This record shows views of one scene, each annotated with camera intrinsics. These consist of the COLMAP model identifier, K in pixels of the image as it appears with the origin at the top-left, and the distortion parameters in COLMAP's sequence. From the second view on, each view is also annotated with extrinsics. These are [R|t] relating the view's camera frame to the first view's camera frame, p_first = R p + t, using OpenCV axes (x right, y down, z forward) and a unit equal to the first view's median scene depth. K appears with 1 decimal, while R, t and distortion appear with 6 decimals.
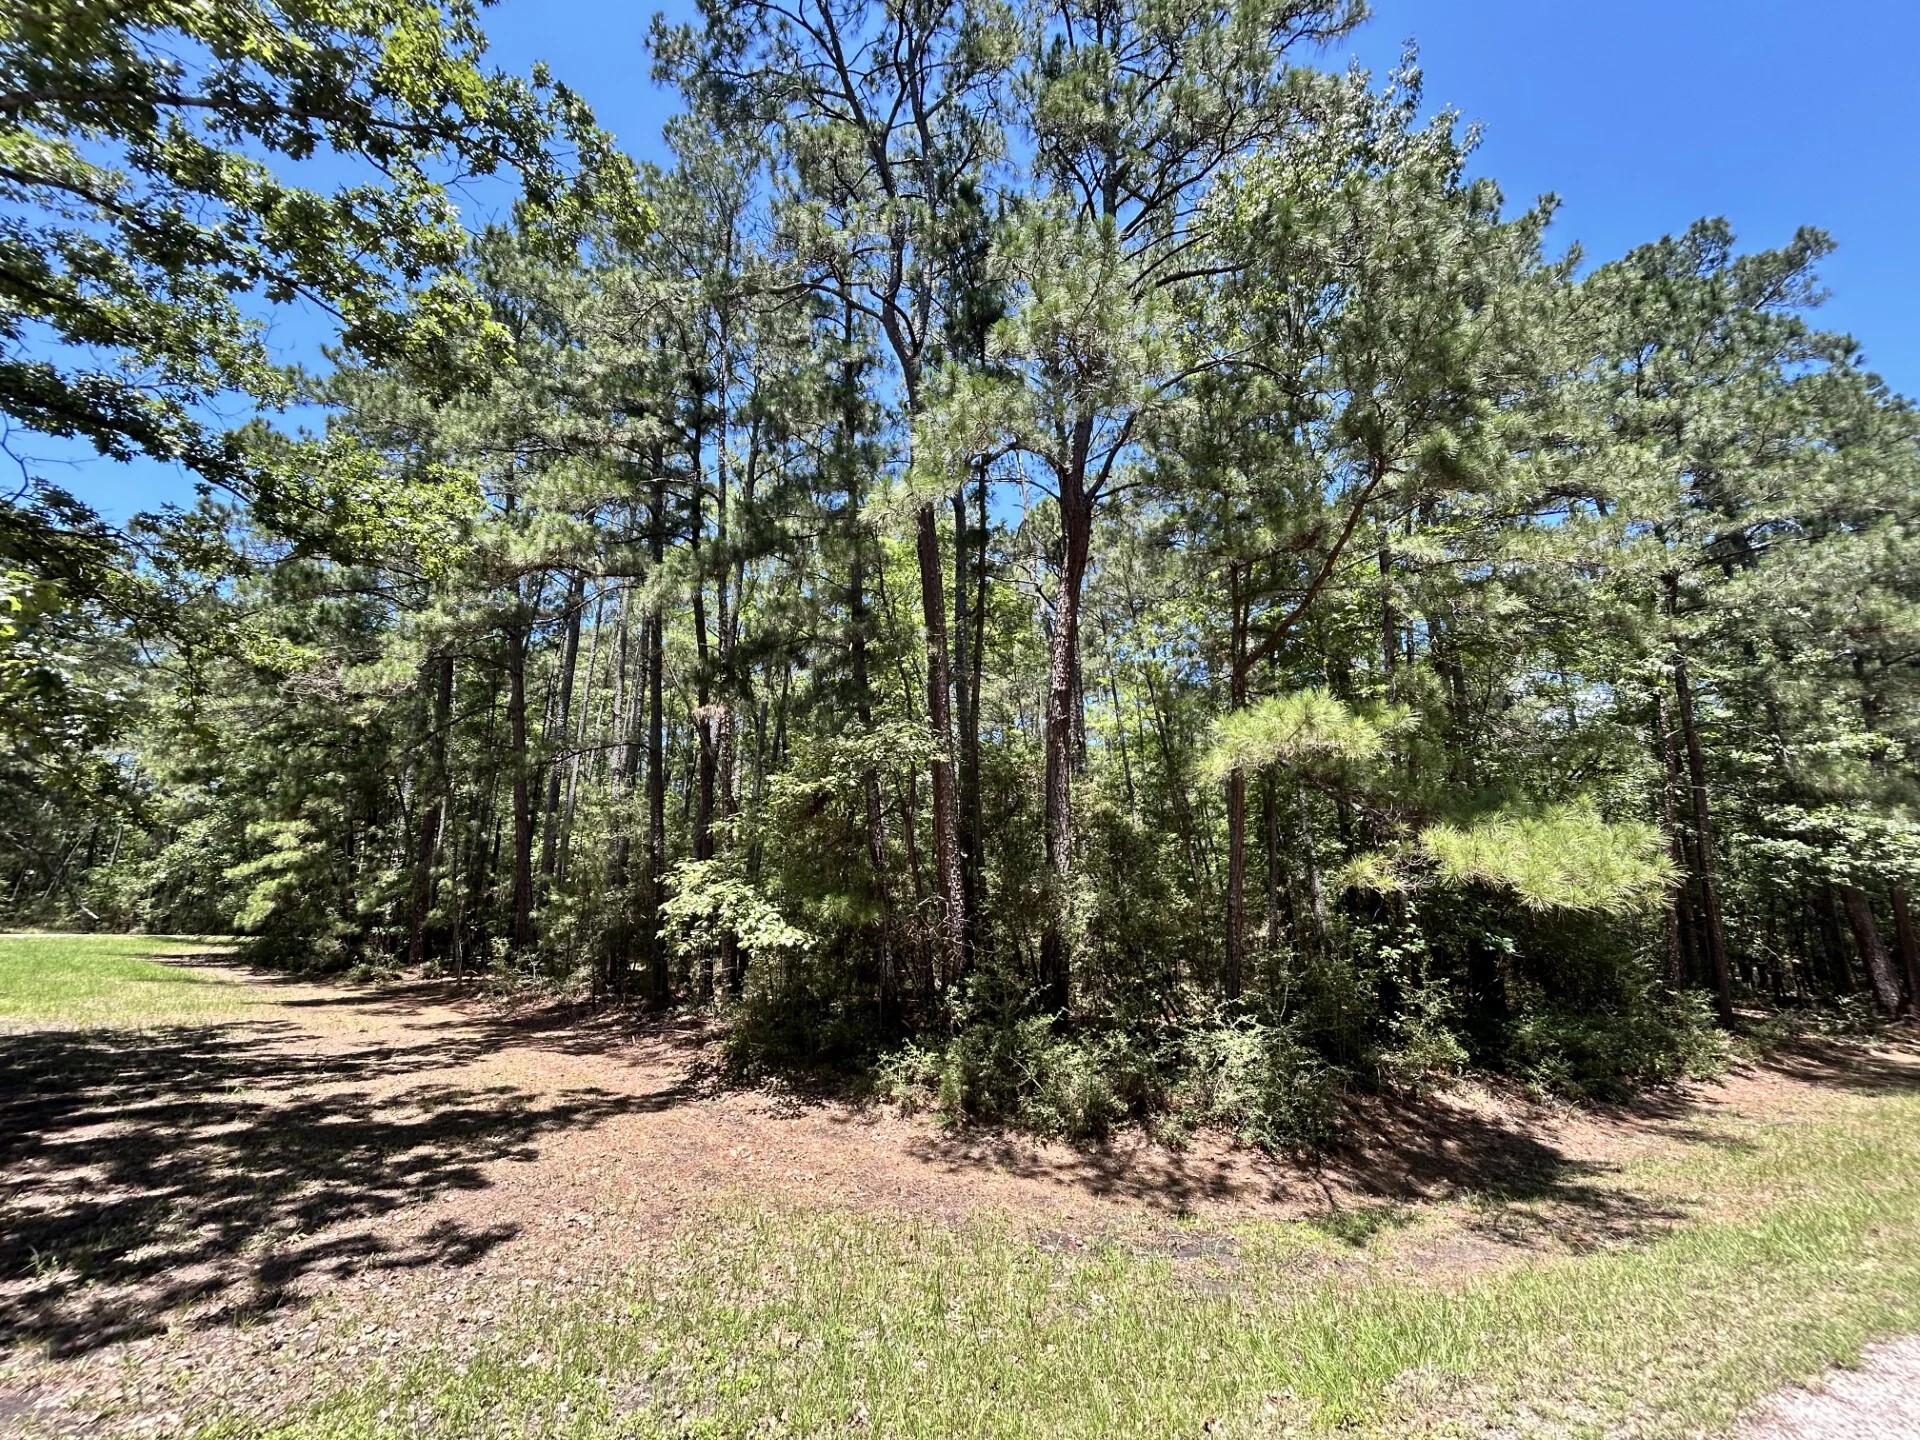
lens RADIAL K [[771.4, 0, 958.2], [0, 771.4, 719.5], [0, 0, 1]] dist [-0.000524, 0.000004]
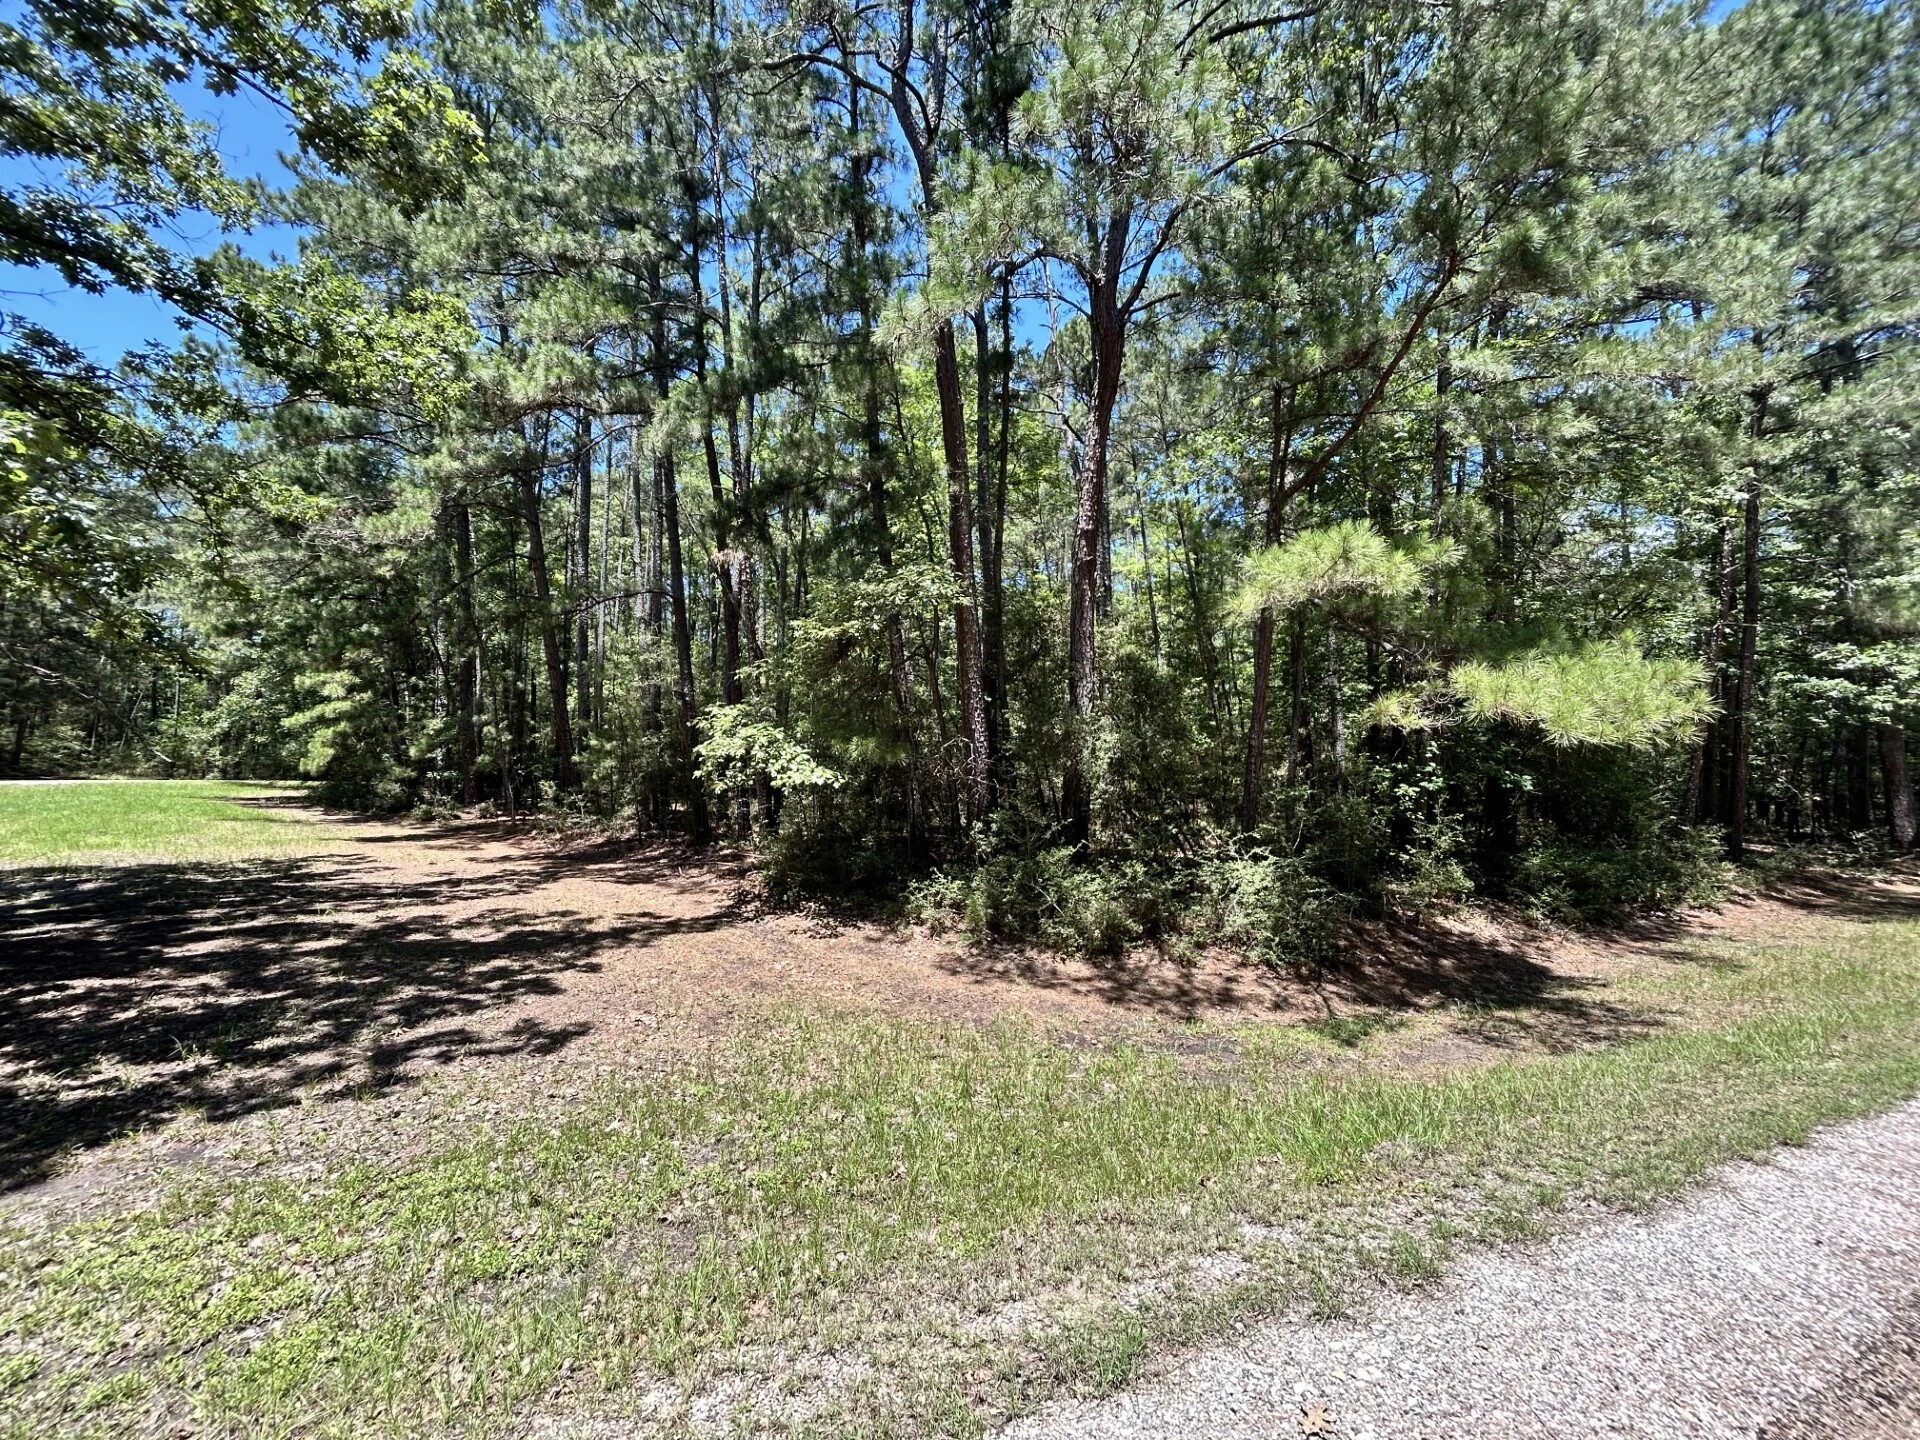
lens RADIAL K [[771.4, 0, 957.8], [0, 771.4, 720.3], [0, 0, 1]] dist [-0.000524, 0.000004]
pose [[0.999478, -0.006065, -0.031718, 0.000301], [0.012166, 0.980555, 0.195866, 0.005860], [0.029913, -0.196150, 0.980118, 0.002216]]
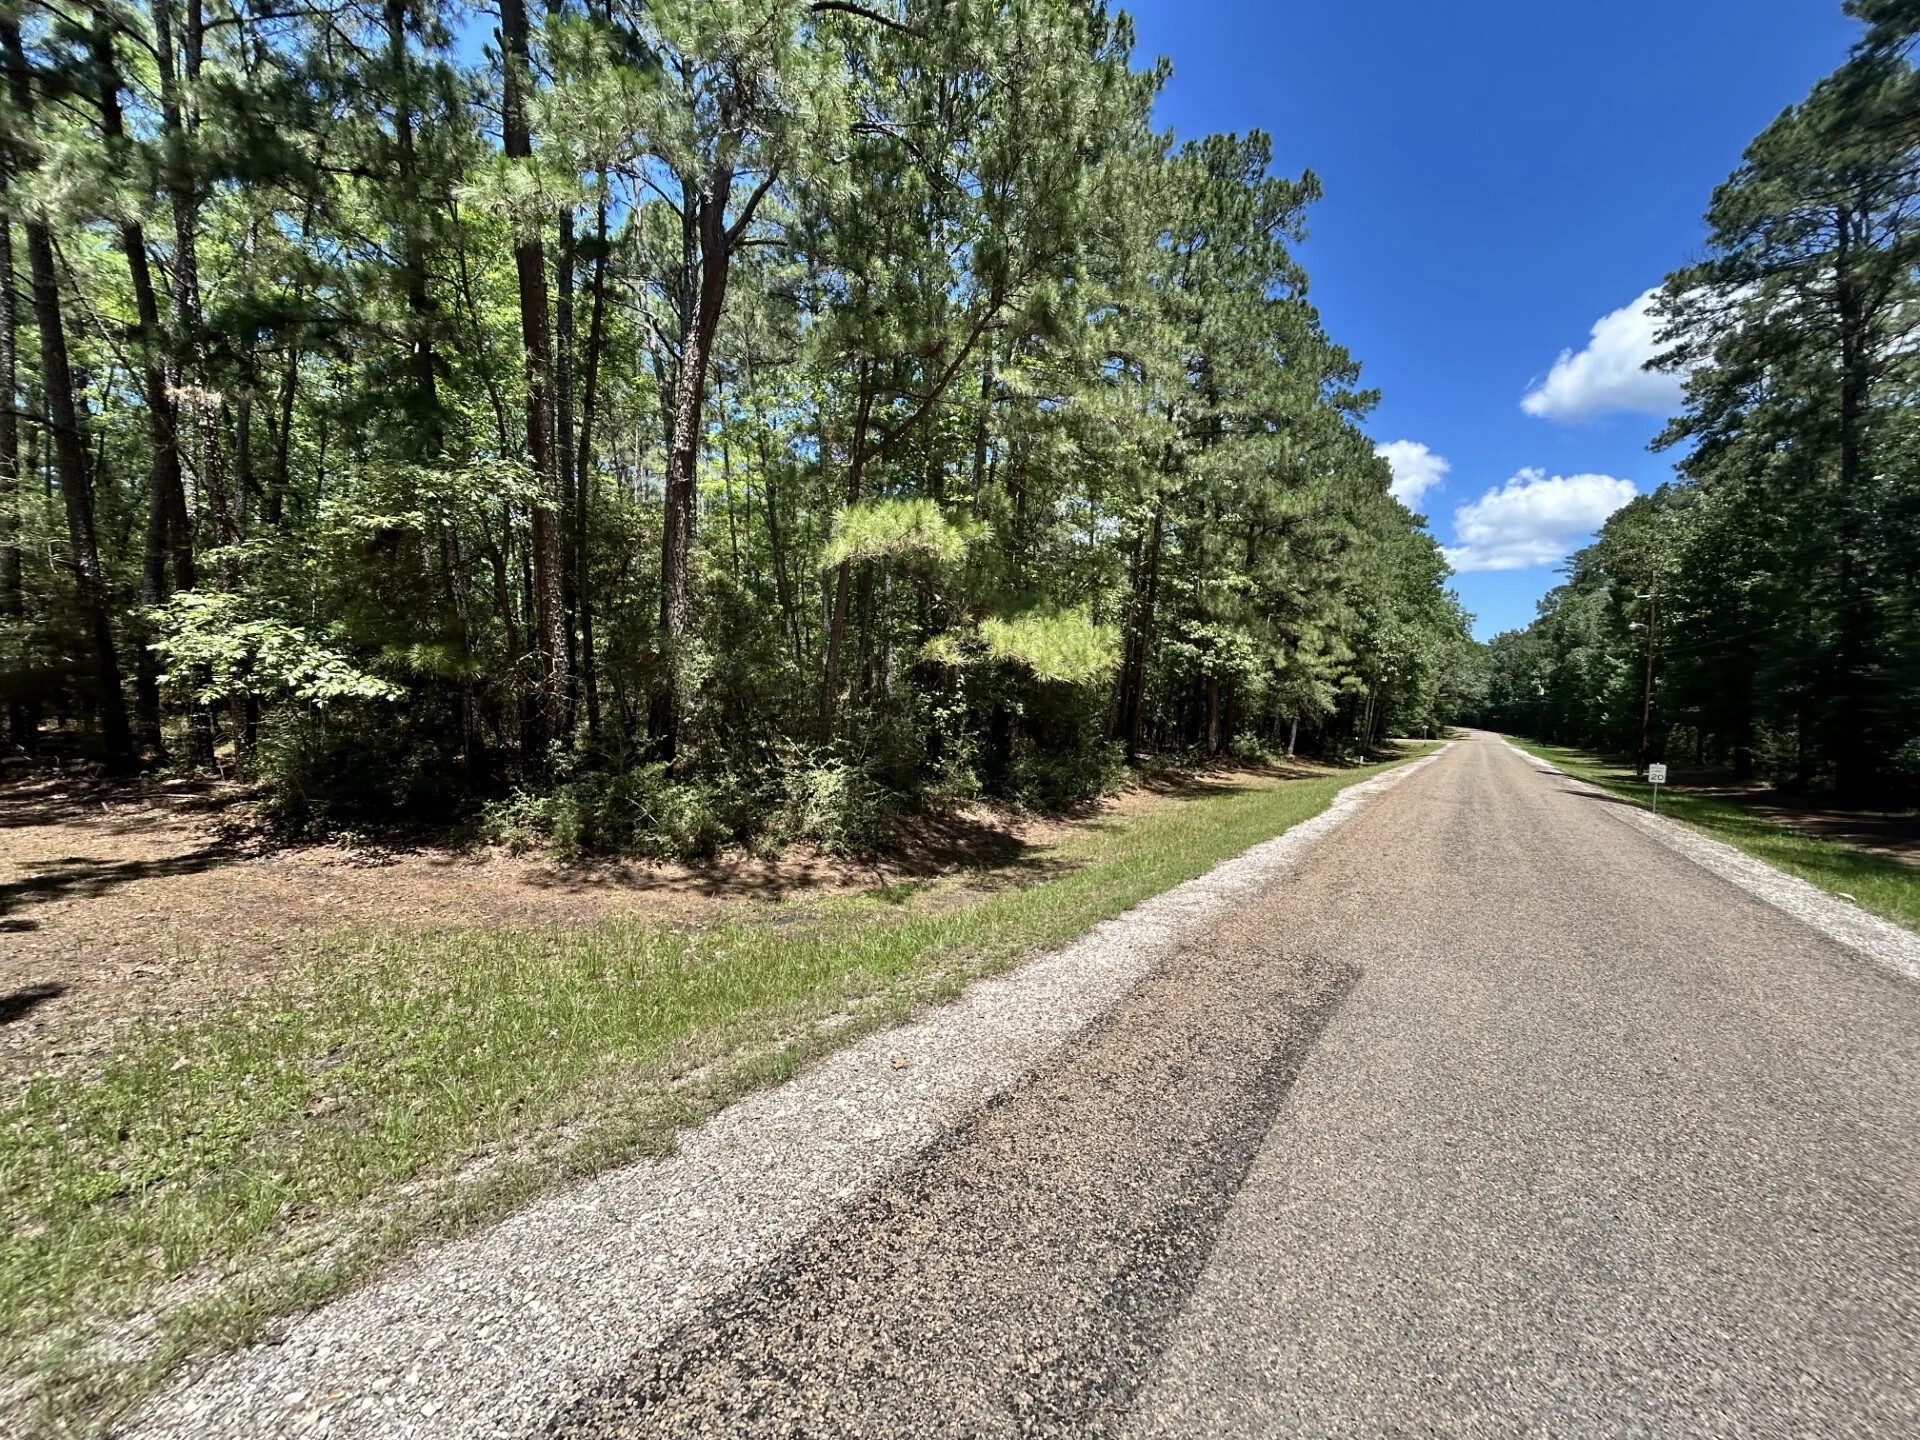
lens RADIAL K [[771.4, 0, 957.6], [0, 771.4, 719.7], [0, 0, 1]] dist [-0.000524, 0.000004]
pose [[0.865887, 0.006589, 0.500197, -0.062500], [-0.152434, 0.955834, 0.251287, -0.013191], [-0.476449, -0.293833, 0.828648, -0.083220]]
